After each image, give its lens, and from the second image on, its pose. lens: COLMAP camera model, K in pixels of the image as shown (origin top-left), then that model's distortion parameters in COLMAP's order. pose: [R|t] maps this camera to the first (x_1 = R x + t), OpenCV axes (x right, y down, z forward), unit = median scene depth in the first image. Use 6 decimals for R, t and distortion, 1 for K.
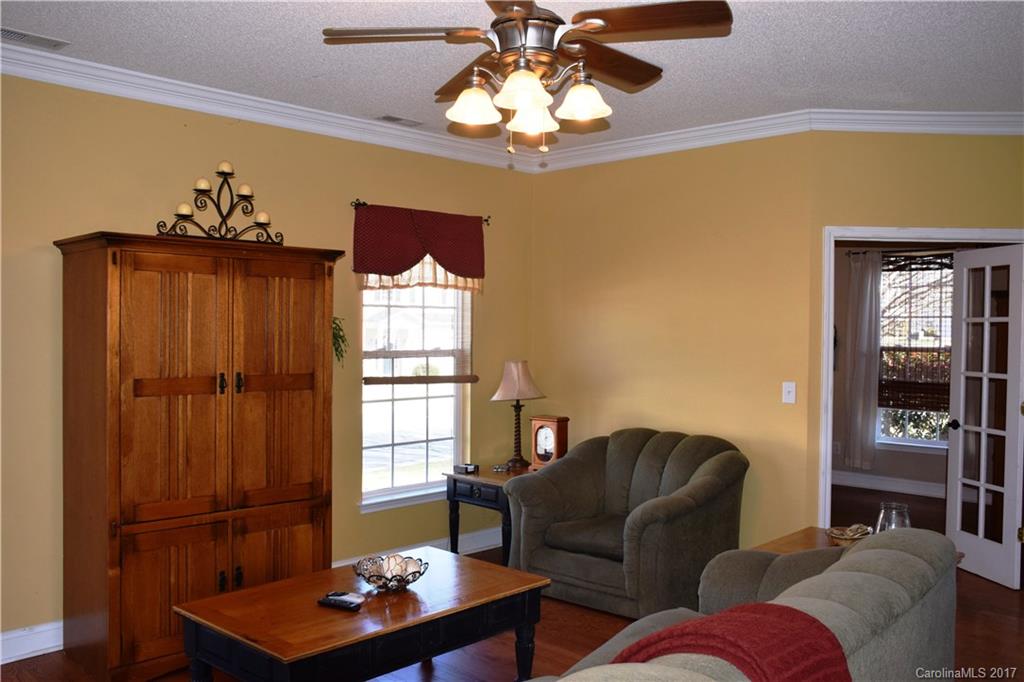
lens RADIAL K [[909.2, 0, 507.5], [0, 909.2, 342.6], [0, 0, 1]] dist [-0.001707, 0.005988]
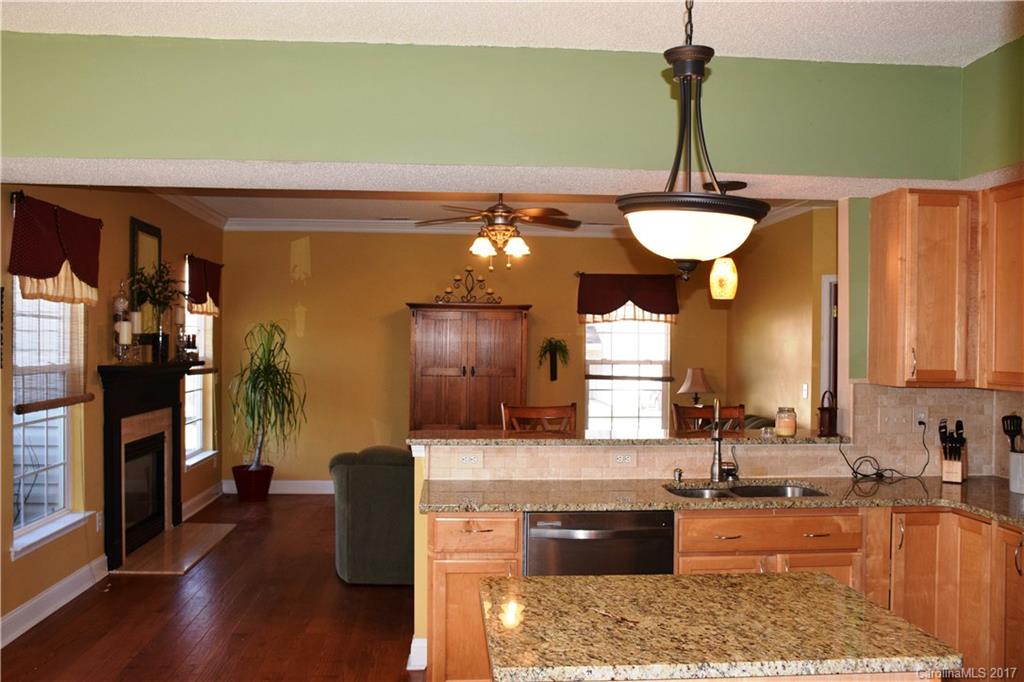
lens RADIAL K [[909.2, 0, 514.3], [0, 909.2, 342.8], [0, 0, 1]] dist [-0.001707, 0.005988]
pose [[0.751804, -0.000787, -0.659386, 1.106873], [-0.015617, 0.999698, -0.018998, 0.016141], [0.659202, 0.024580, 0.751564, -0.475320]]
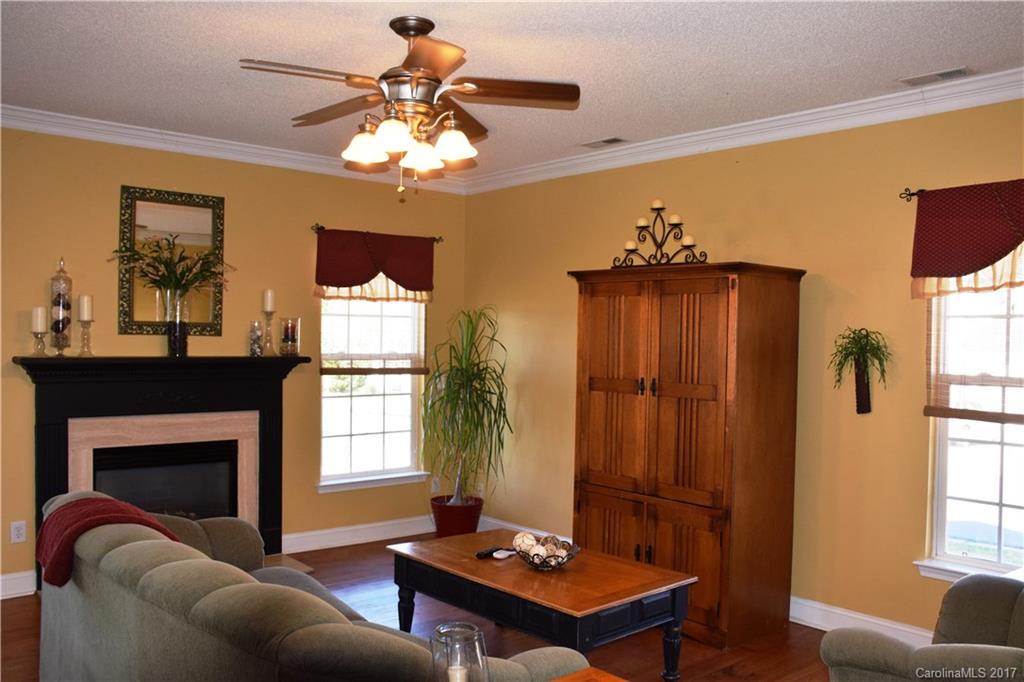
lens RADIAL K [[909.2, 0, 507.9], [0, 909.2, 340.3], [0, 0, 1]] dist [-0.001707, 0.005988]
pose [[-0.064321, -0.011643, -0.997861, 0.853248], [-0.039985, 0.999159, -0.009080, 0.002653], [0.997128, 0.039316, -0.064733, 0.867597]]
